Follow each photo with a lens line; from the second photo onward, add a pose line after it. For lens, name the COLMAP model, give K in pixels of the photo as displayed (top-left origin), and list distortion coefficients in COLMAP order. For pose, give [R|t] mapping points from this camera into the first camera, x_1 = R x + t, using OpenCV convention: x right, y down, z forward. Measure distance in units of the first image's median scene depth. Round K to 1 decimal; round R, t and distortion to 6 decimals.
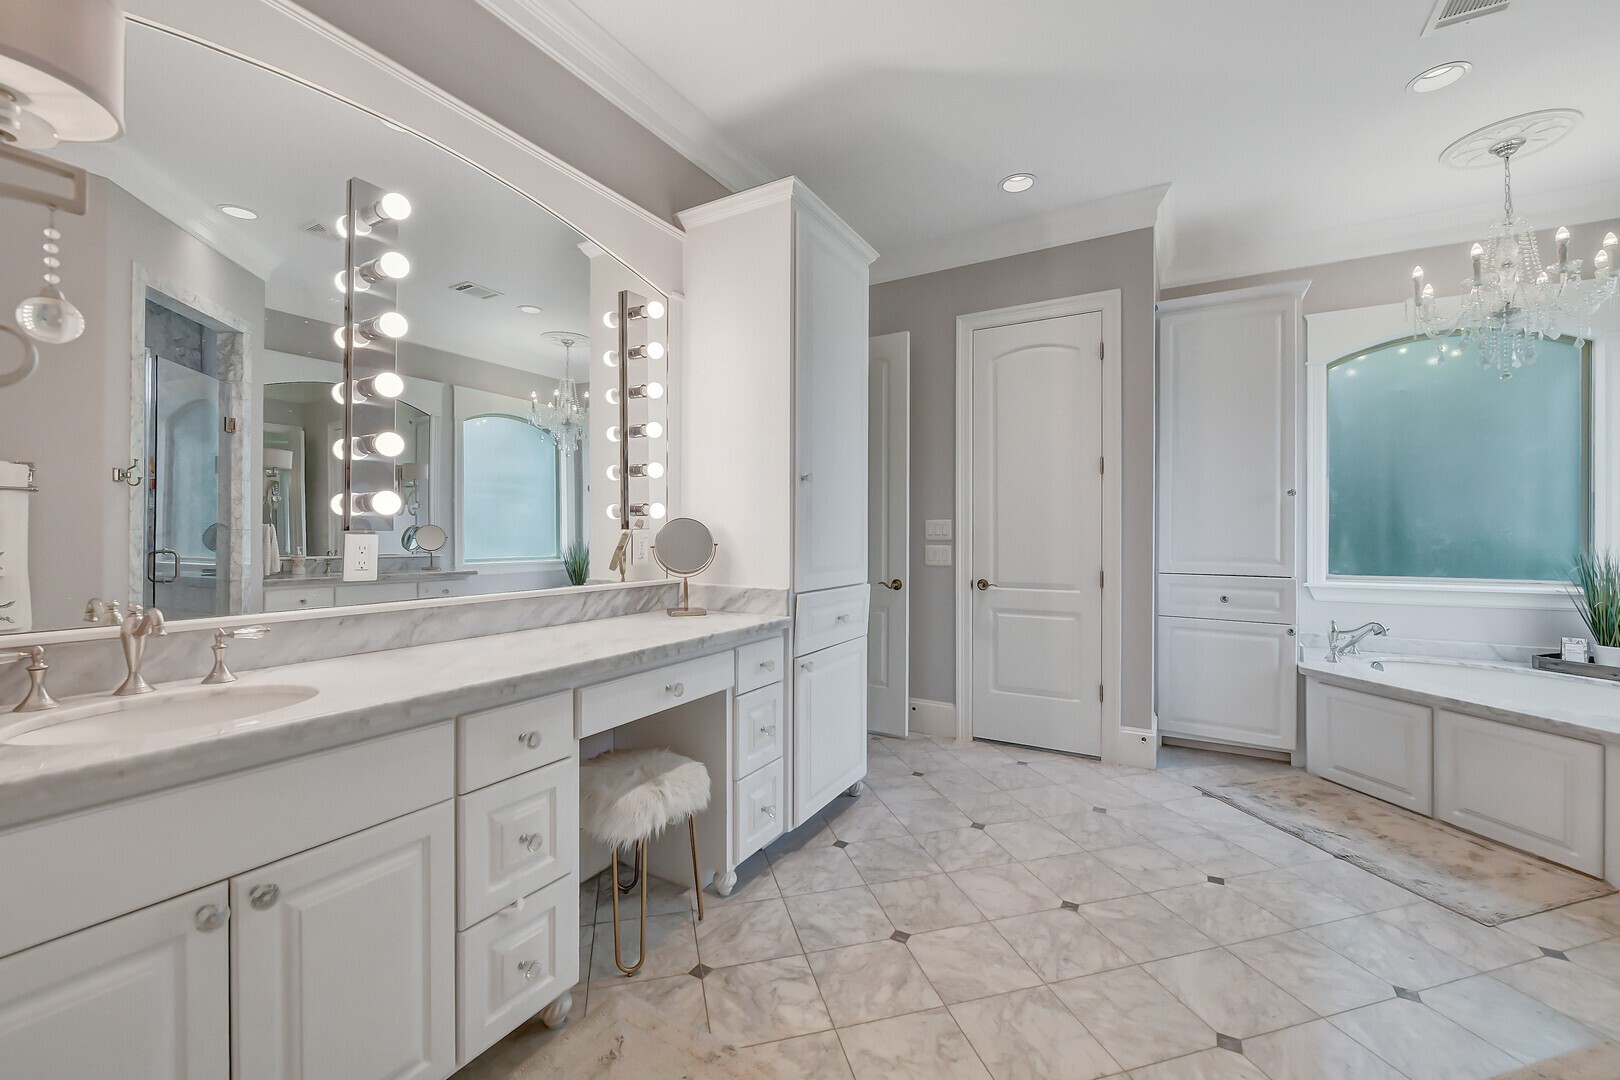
lens RADIAL K [[653.4, 0, 808.3], [0, 653.4, 531.1], [0, 0, 1]] dist [-0.009294, 0.000352]
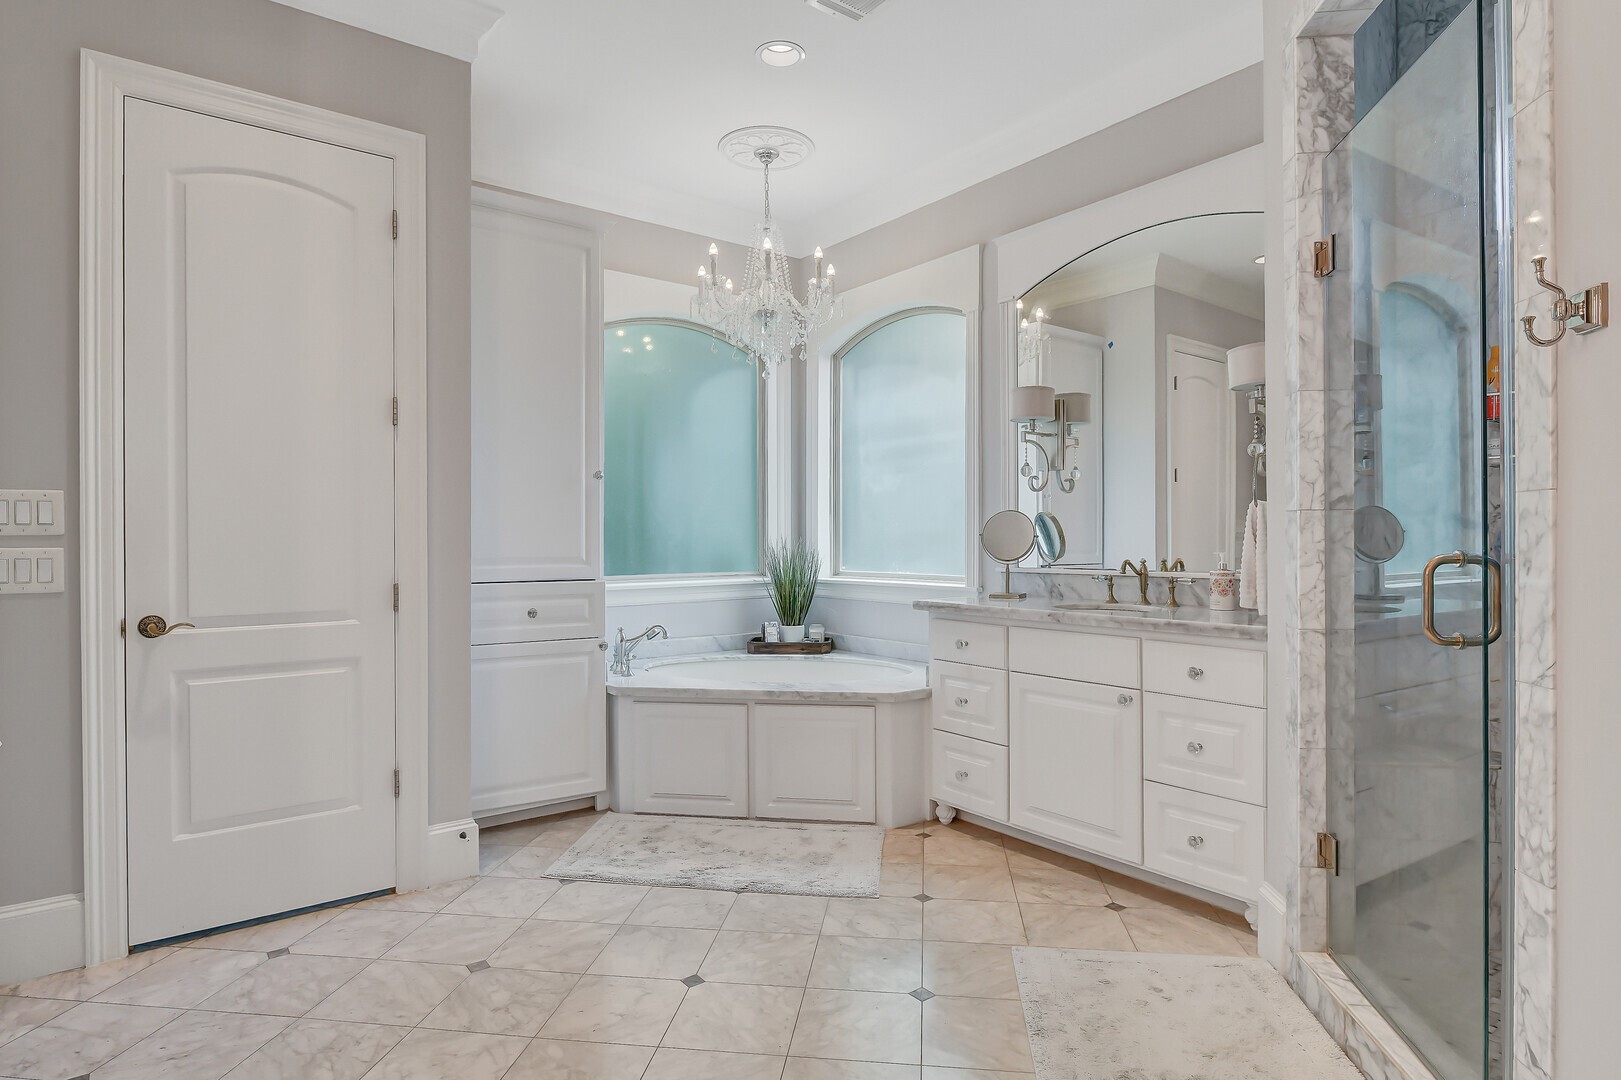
lens RADIAL K [[872.8, 0, 811.1], [0, 872.8, 542.0], [0, 0, 1]] dist [-0.001909, -0.001539]
pose [[0.381582, -0.005450, 0.924319, -0.165224], [0.005733, 0.999977, 0.003530, 0.022021], [-0.924317, 0.003952, 0.381605, 0.336403]]
